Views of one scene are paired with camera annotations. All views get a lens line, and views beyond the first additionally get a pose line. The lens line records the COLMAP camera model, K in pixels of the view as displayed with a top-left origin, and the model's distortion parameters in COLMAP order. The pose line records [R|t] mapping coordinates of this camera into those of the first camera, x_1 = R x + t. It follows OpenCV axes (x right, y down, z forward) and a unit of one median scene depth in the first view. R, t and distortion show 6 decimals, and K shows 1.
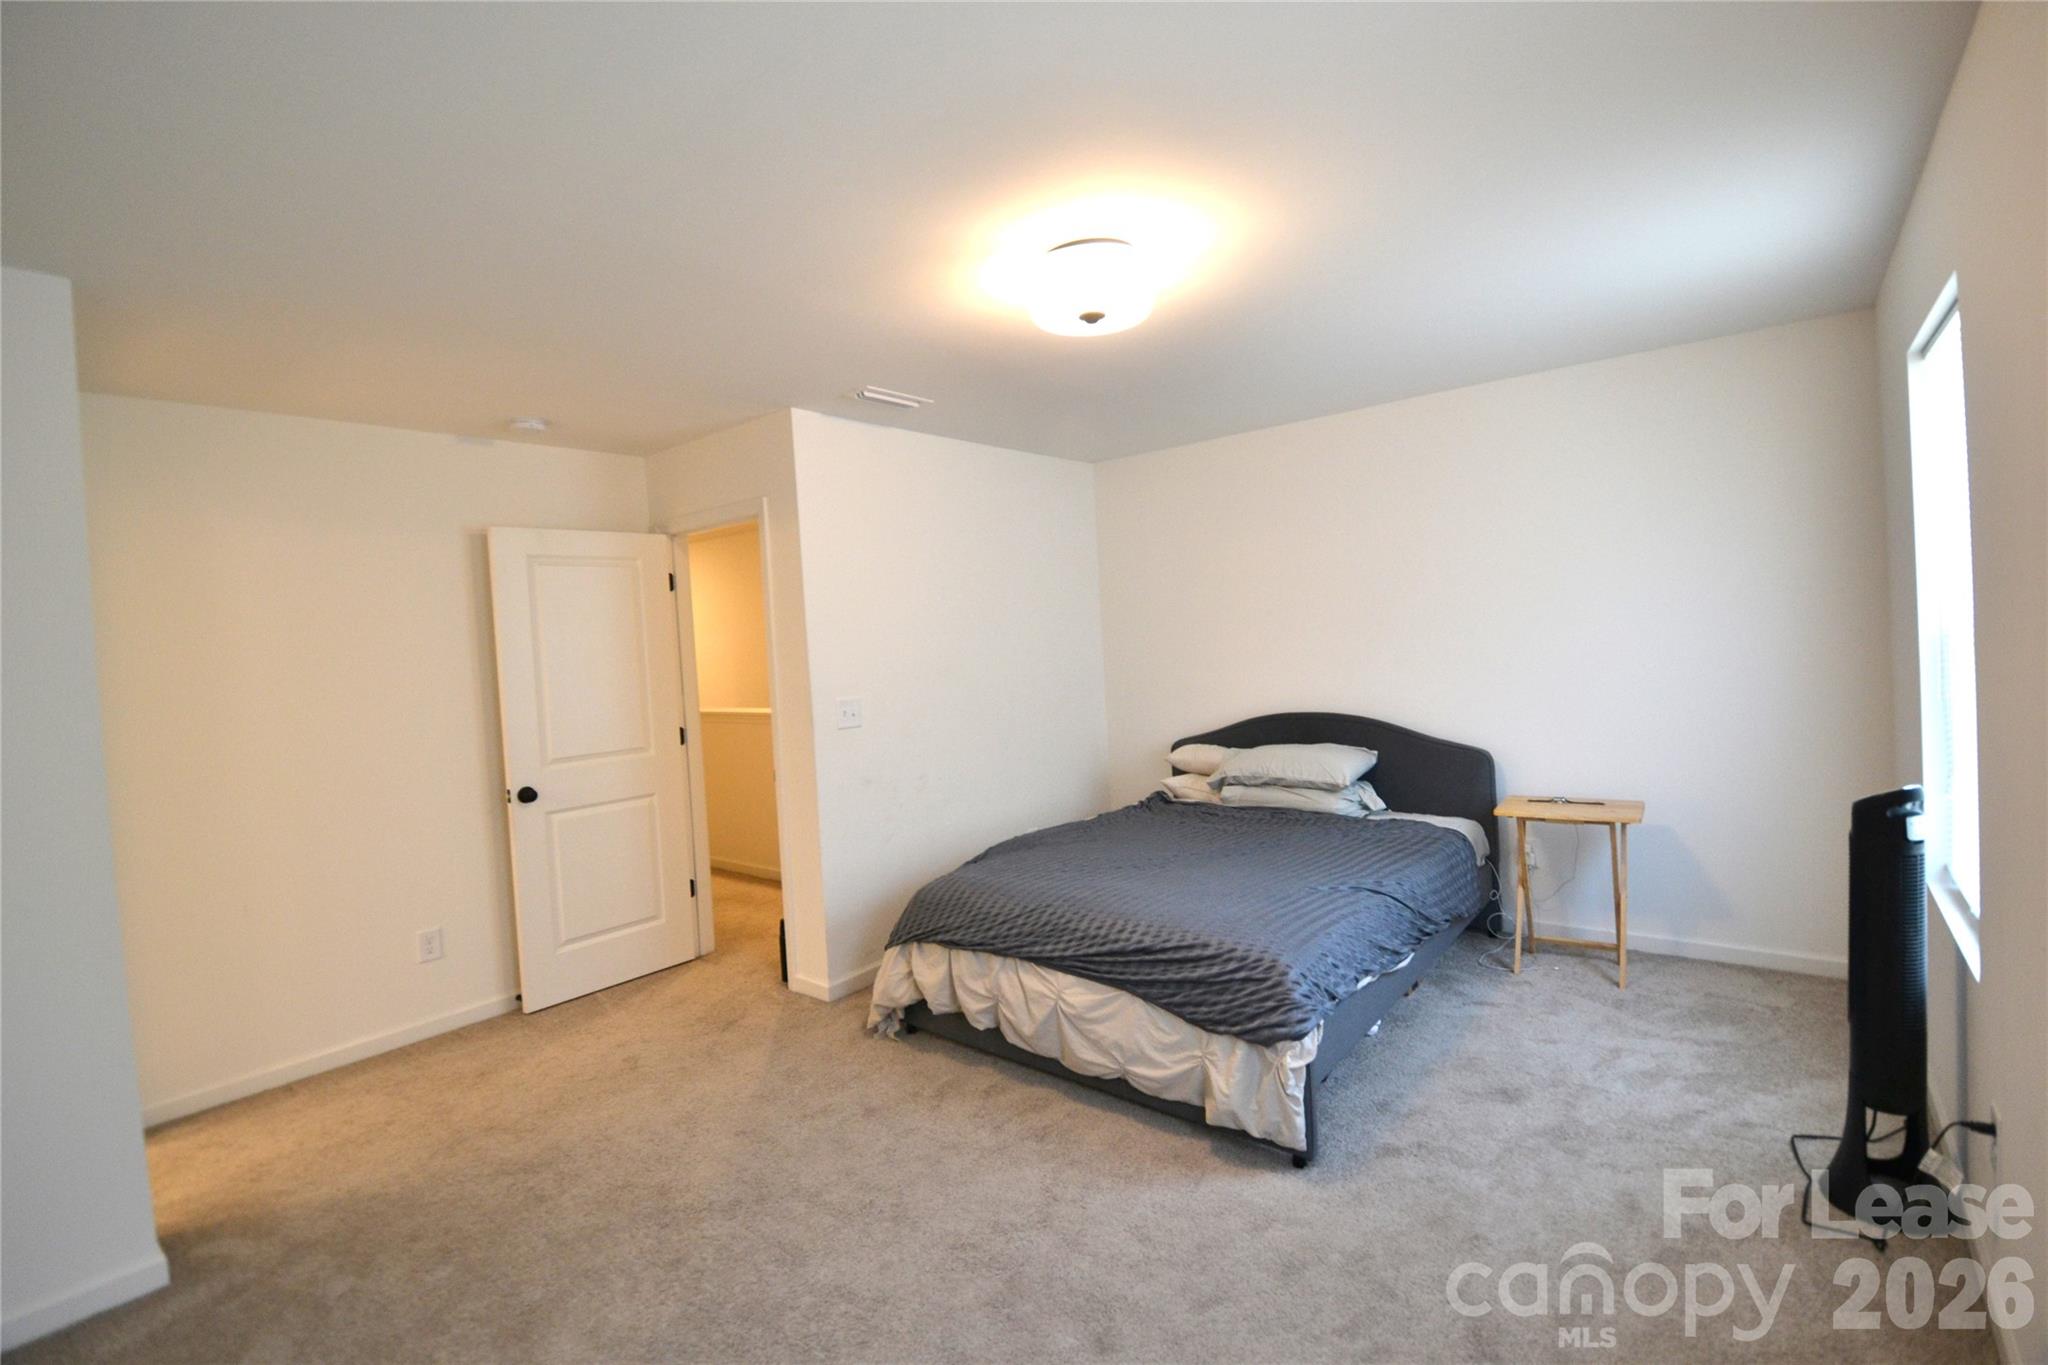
lens RADIAL K [[911.1, 0, 1027.1], [0, 911.1, 663.5], [0, 0, 1]] dist [0.023599, -0.029237]
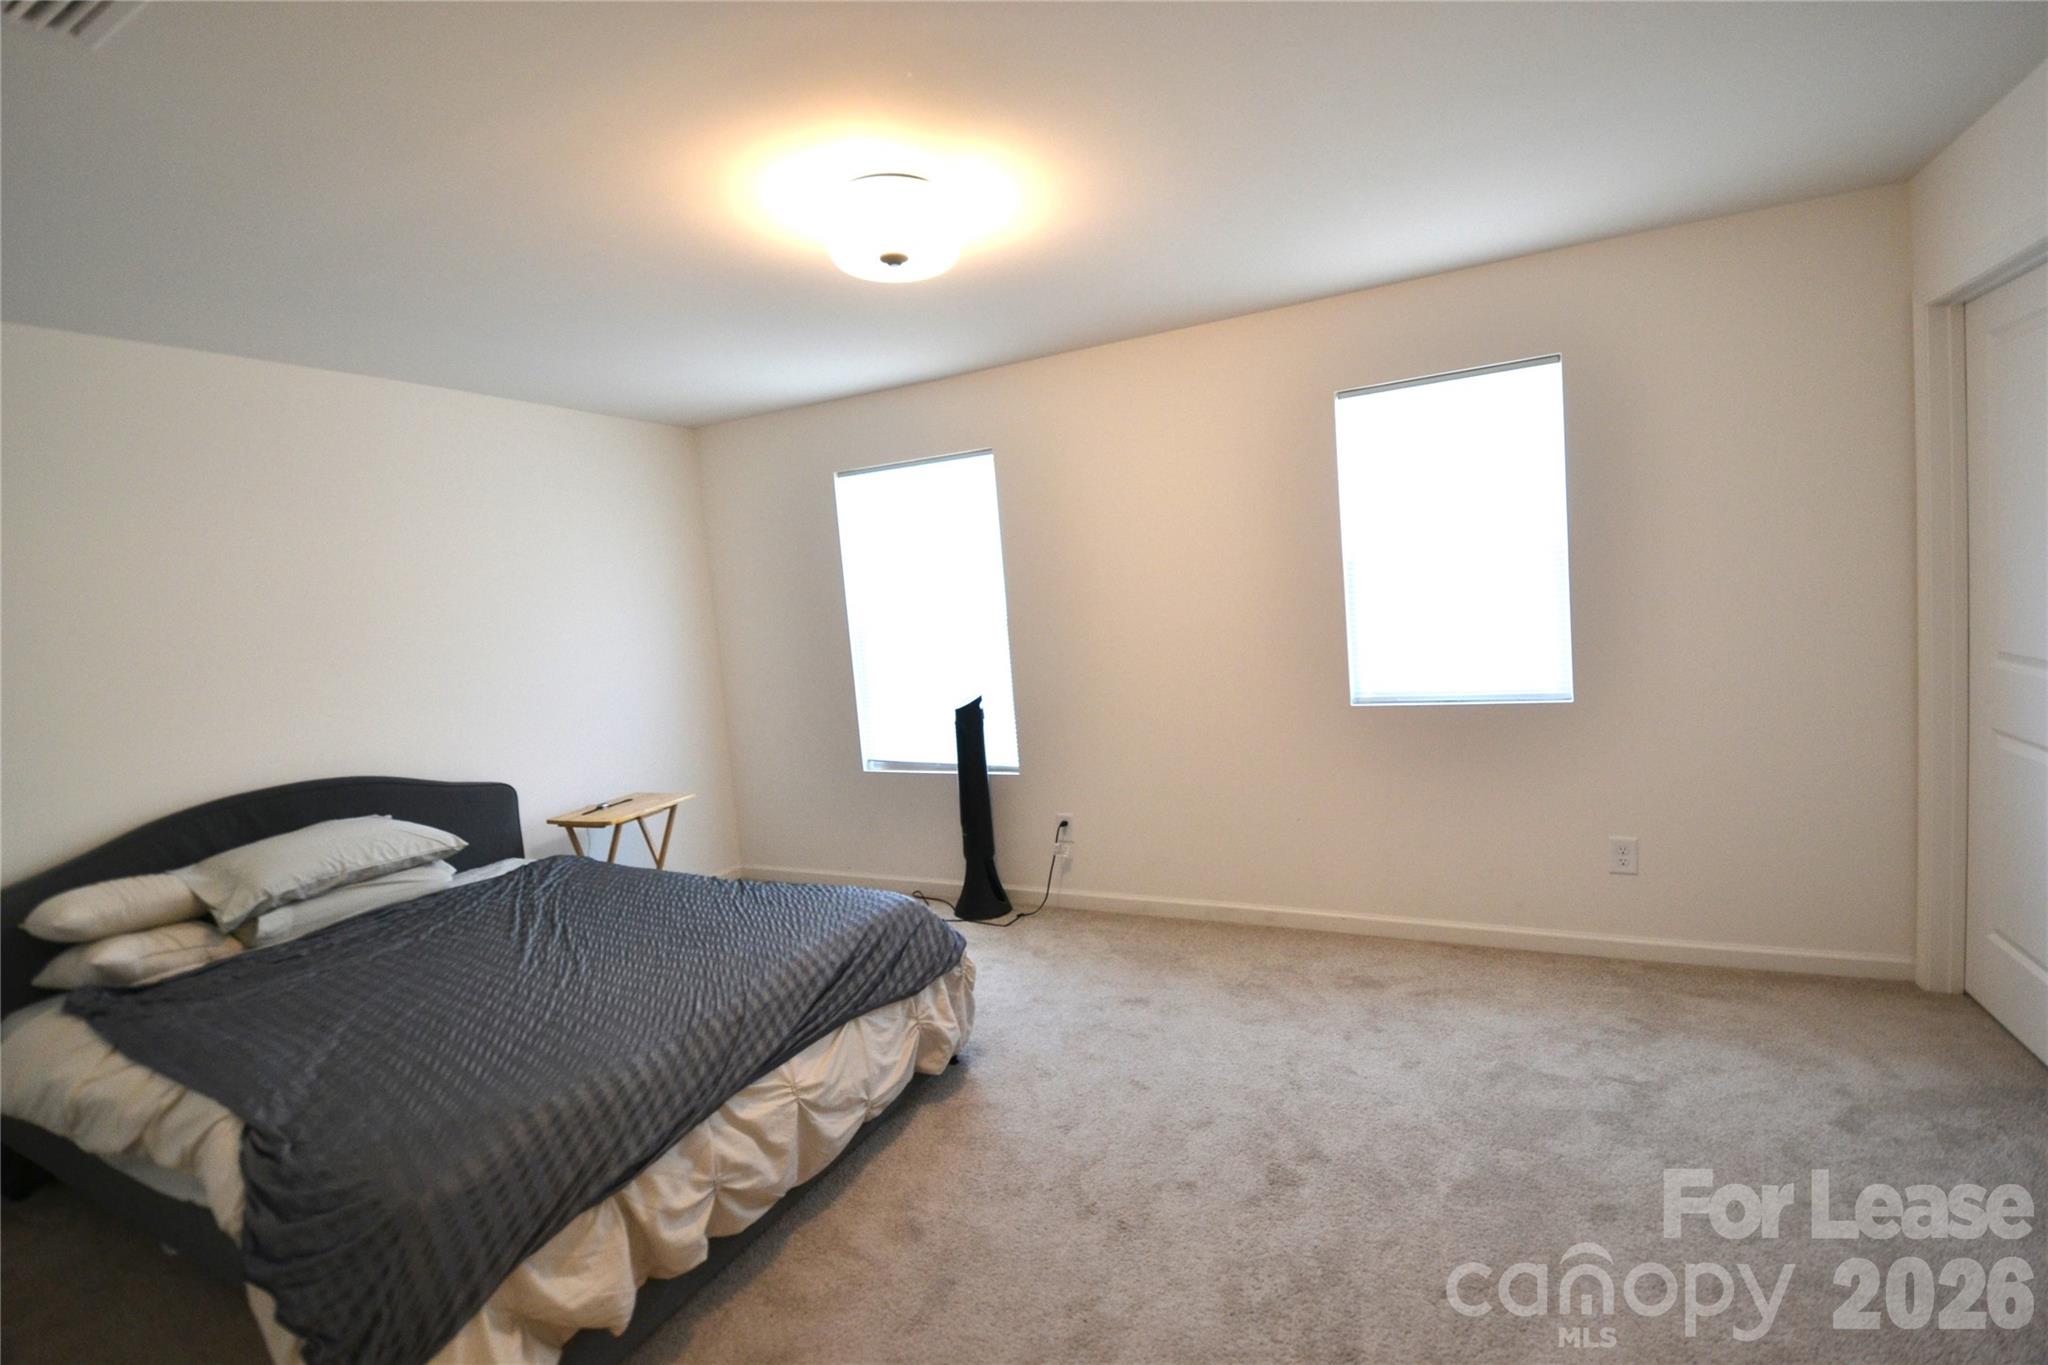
lens RADIAL K [[911.1, 0, 1027.1], [0, 911.1, 663.5], [0, 0, 1]] dist [0.023599, -0.029237]
pose [[-0.214044, 0.001808, 0.976822, -0.733111], [0.120538, 0.992405, 0.024575, 0.021979], [-0.969359, 0.123004, -0.212636, 0.931656]]
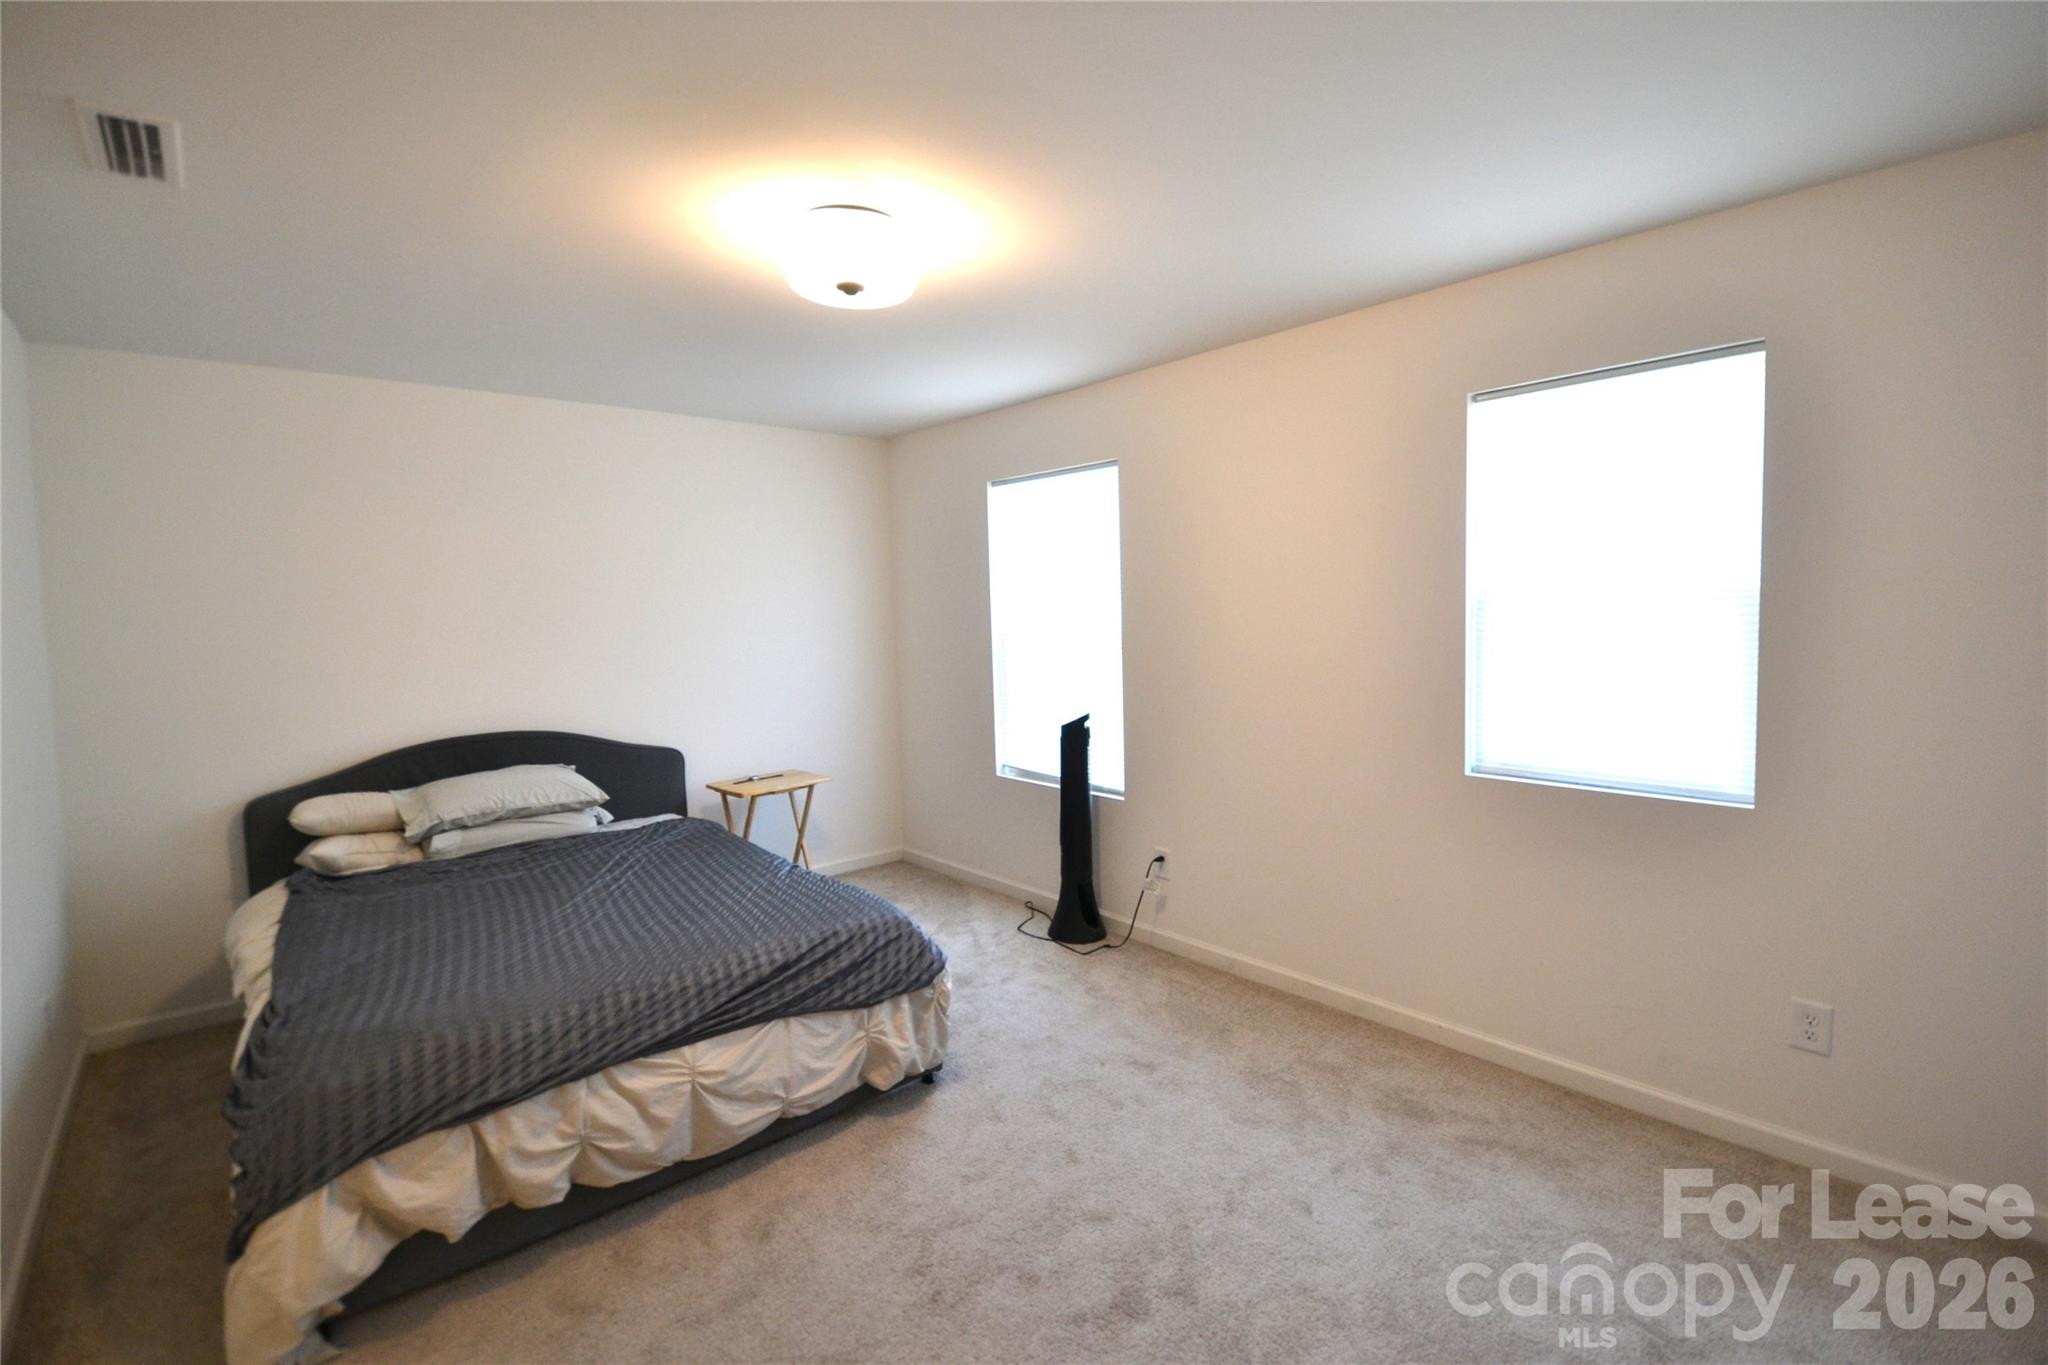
lens RADIAL K [[911.1, 0, 1027.1], [0, 911.1, 663.5], [0, 0, 1]] dist [0.023599, -0.029237]
pose [[0.163827, -0.007388, 0.986461, -0.706167], [0.043931, 0.999035, 0.000186, 0.016655], [-0.985510, 0.043305, 0.163994, 0.563013]]
